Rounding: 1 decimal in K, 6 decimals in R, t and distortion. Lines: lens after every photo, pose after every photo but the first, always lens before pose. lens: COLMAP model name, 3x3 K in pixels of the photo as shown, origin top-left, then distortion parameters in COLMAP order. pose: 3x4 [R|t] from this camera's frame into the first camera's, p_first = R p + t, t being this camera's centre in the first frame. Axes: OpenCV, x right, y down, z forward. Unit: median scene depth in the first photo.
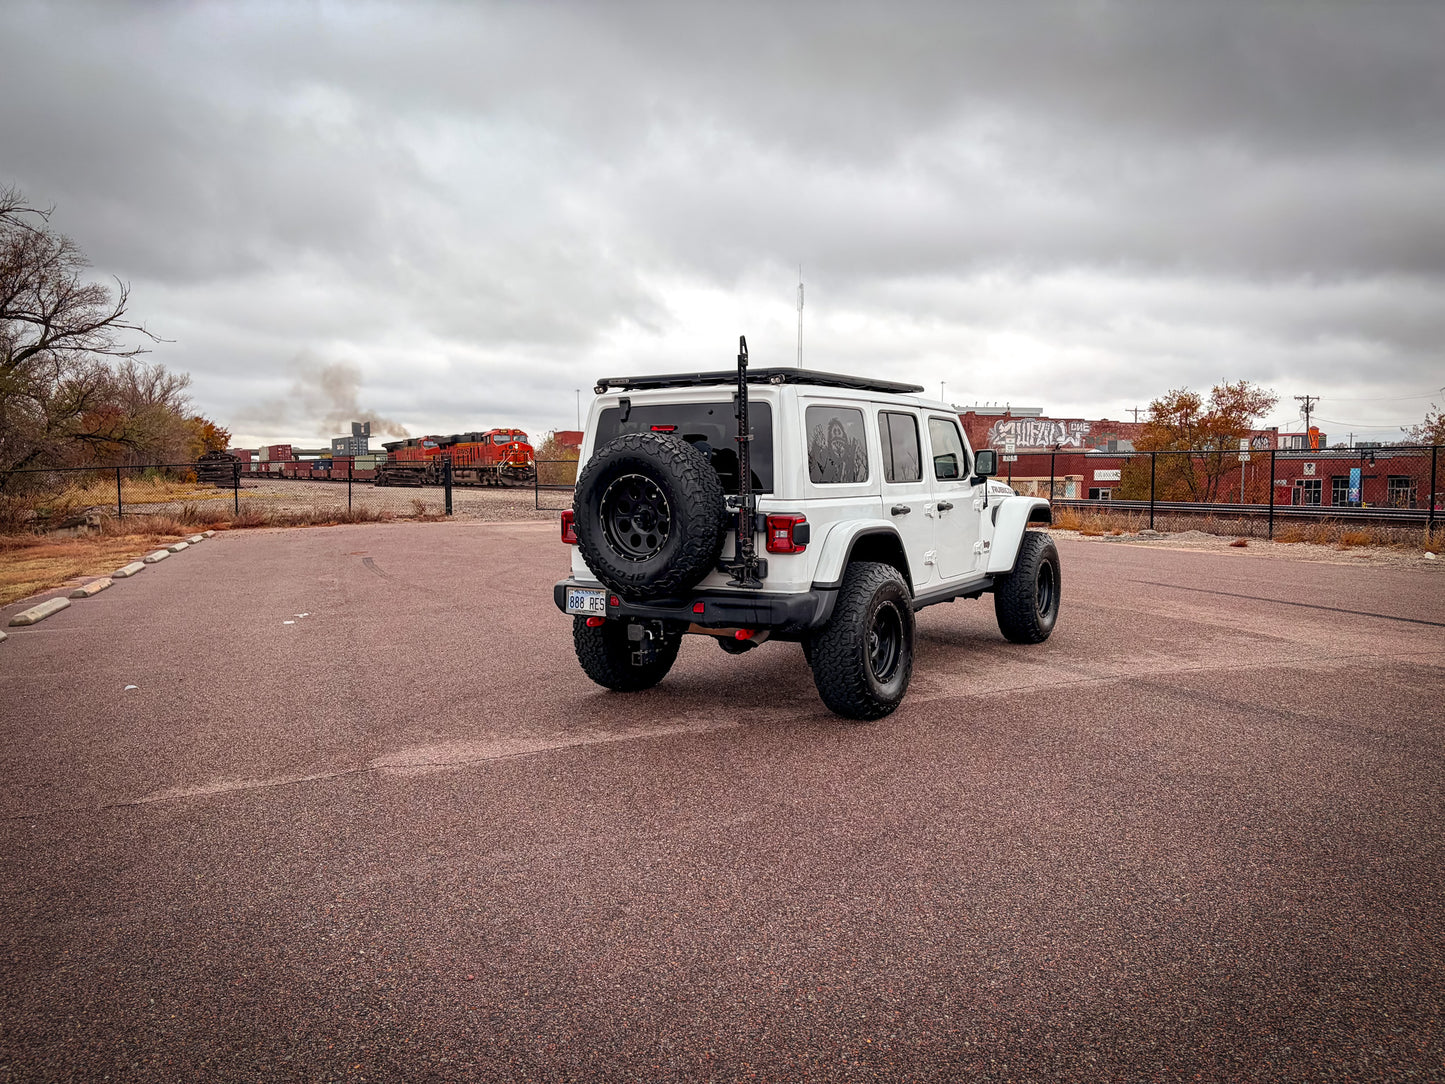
lens RADIAL K [[1103.0, 0, 720.2], [0, 1103.0, 556.5], [0, 0, 1]] dist [0.070813, -0.083874]
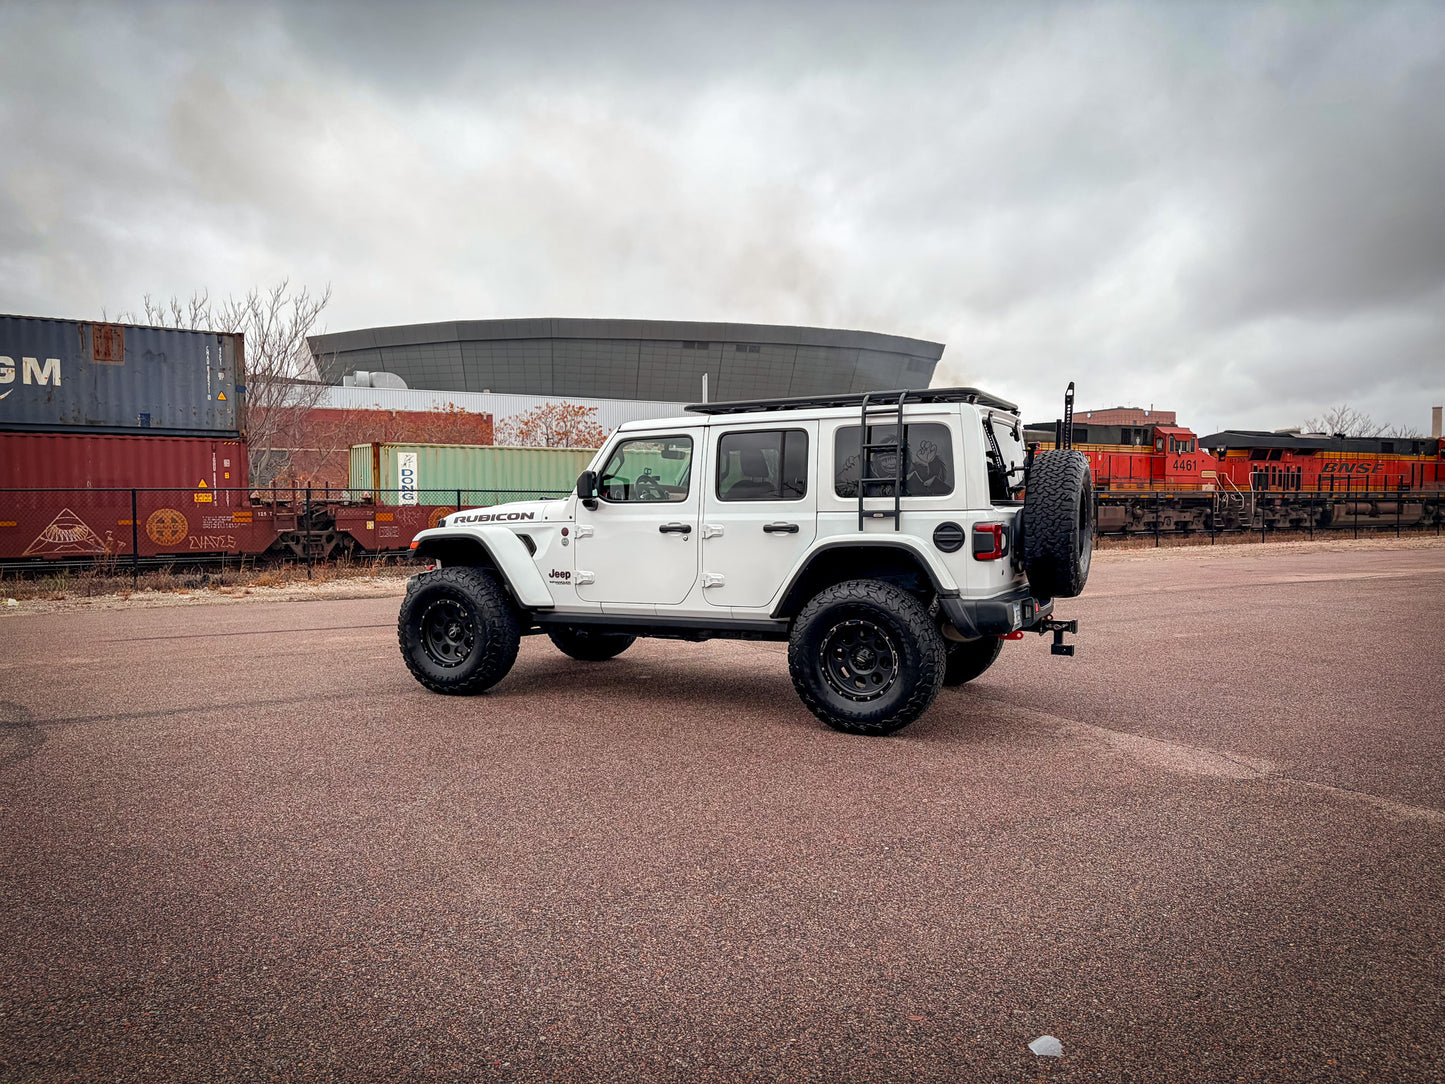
lens RADIAL K [[1104.4, 0, 727.4], [0, 1104.4, 545.4], [0, 0, 1]] dist [0.068374, -0.082010]
pose [[-0.134815, -0.027973, 0.990476, -1.075412], [0.092231, 0.994907, 0.040652, -0.085309], [-0.986569, 0.096833, -0.131548, 1.395031]]
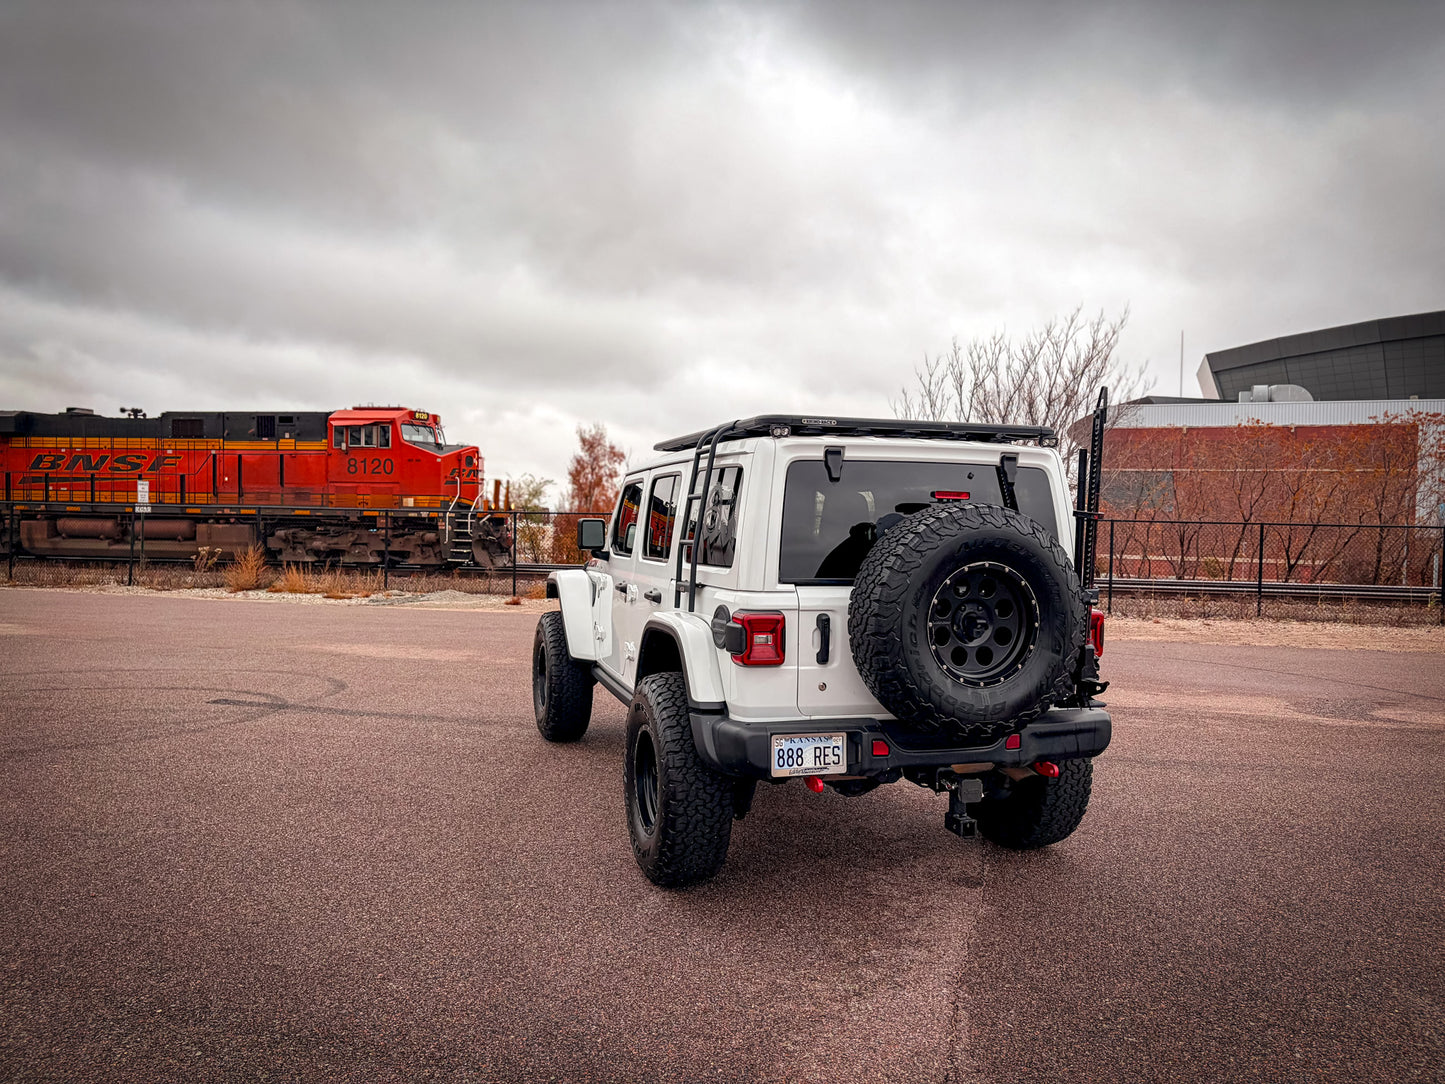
lens RADIAL K [[1105.2, 0, 718.0], [0, 1105.2, 539.0], [0, 0, 1]] dist [0.067488, -0.078579]
pose [[0.626898, 0.004328, 0.779089, -0.672131], [0.043464, 0.998233, -0.040518, -0.062244], [-0.777888, 0.059263, 0.625602, 0.634638]]
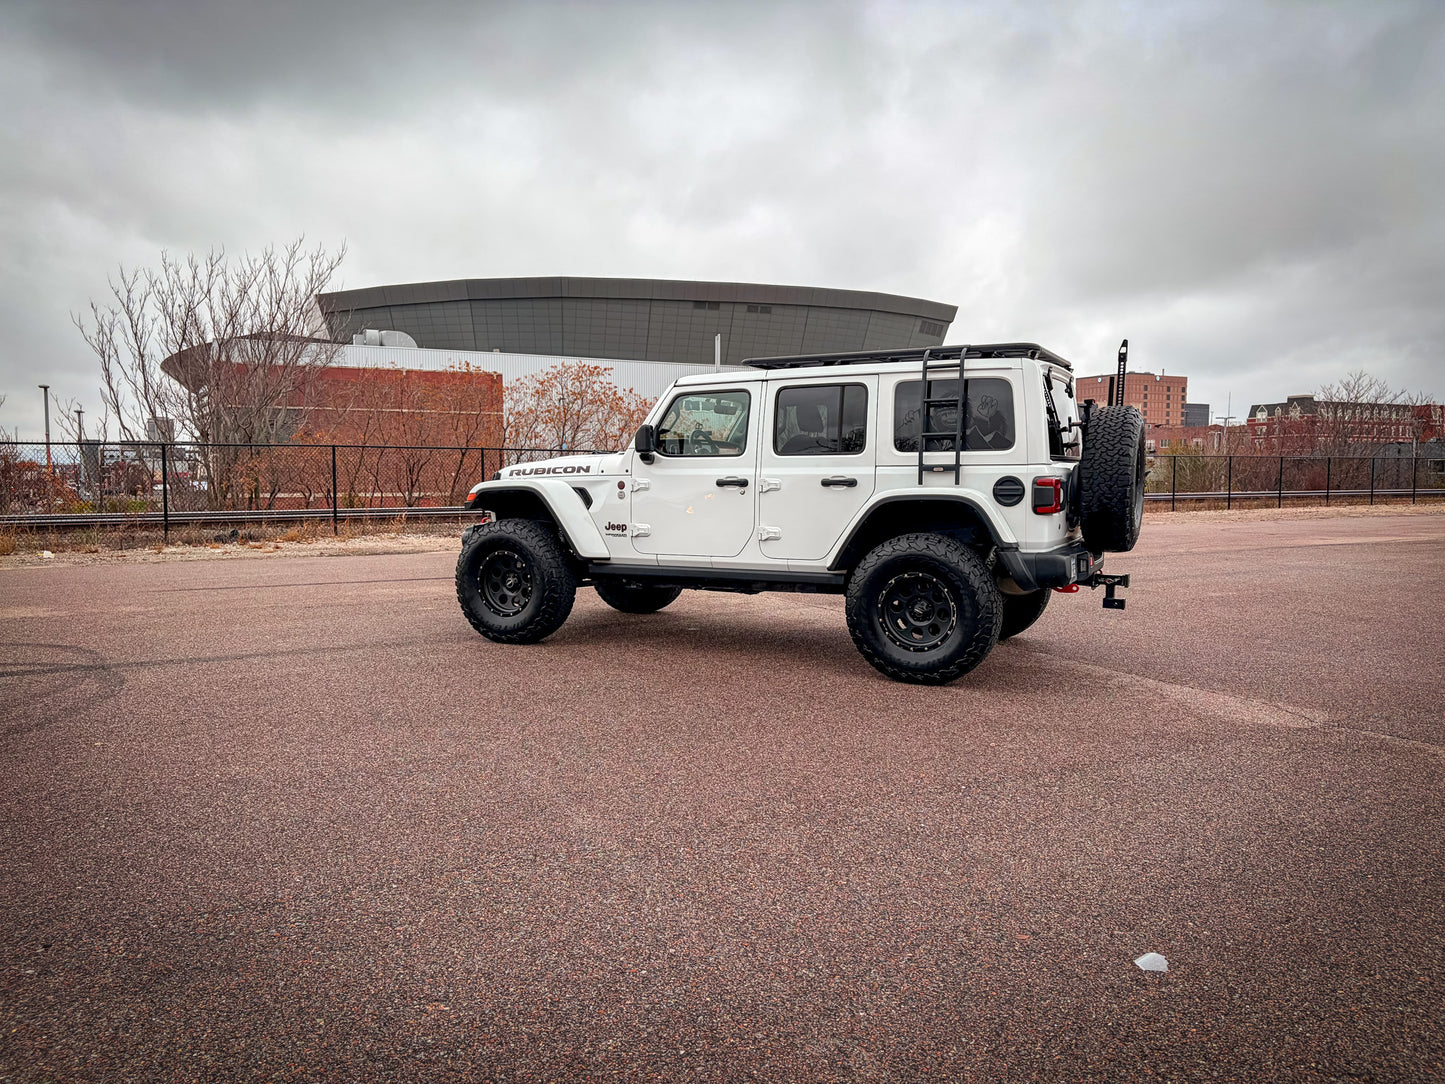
lens RADIAL K [[1101.9, 0, 725.5], [0, 1101.9, 558.9], [0, 0, 1]] dist [0.065234, -0.083021]
pose [[-0.127598, -0.074262, 0.989042, -1.085349], [0.084617, 0.992742, 0.085456, -0.080819], [-0.988210, 0.094594, -0.120388, 1.448550]]
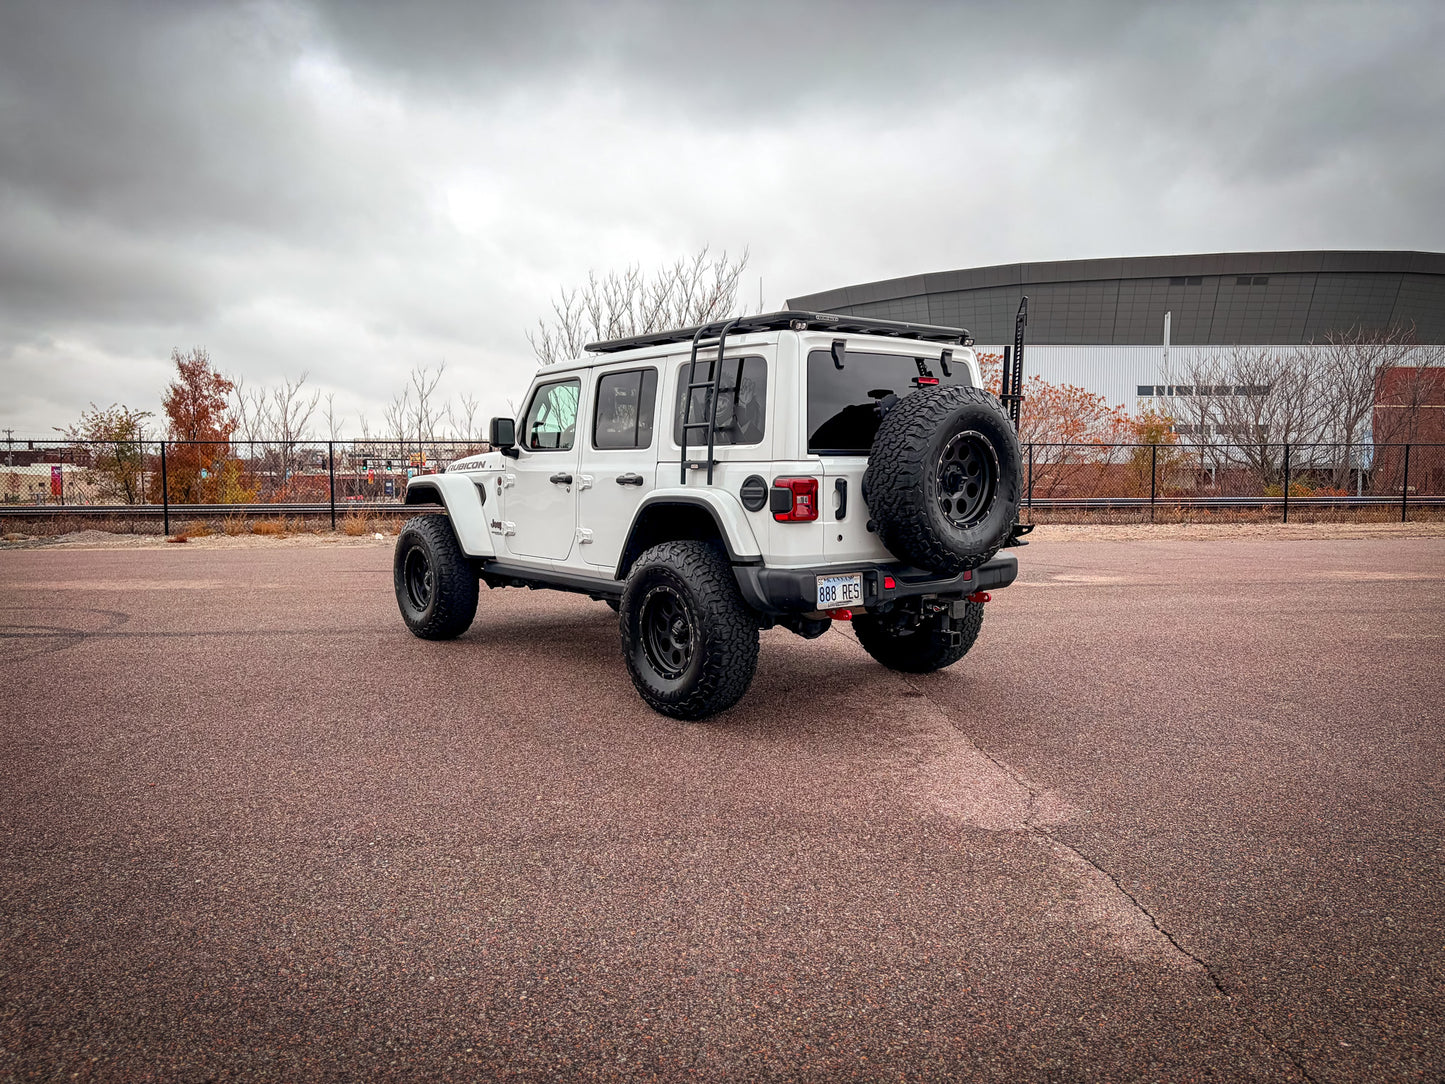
lens RADIAL K [[1104.4, 0, 727.4], [0, 1104.4, 545.4], [0, 0, 1]] dist [0.068374, -0.082010]
pose [[0.303492, -0.065384, 0.950588, -0.915689], [0.078346, 0.995977, 0.043493, -0.033443], [-0.949608, 0.061275, 0.307394, 0.840658]]
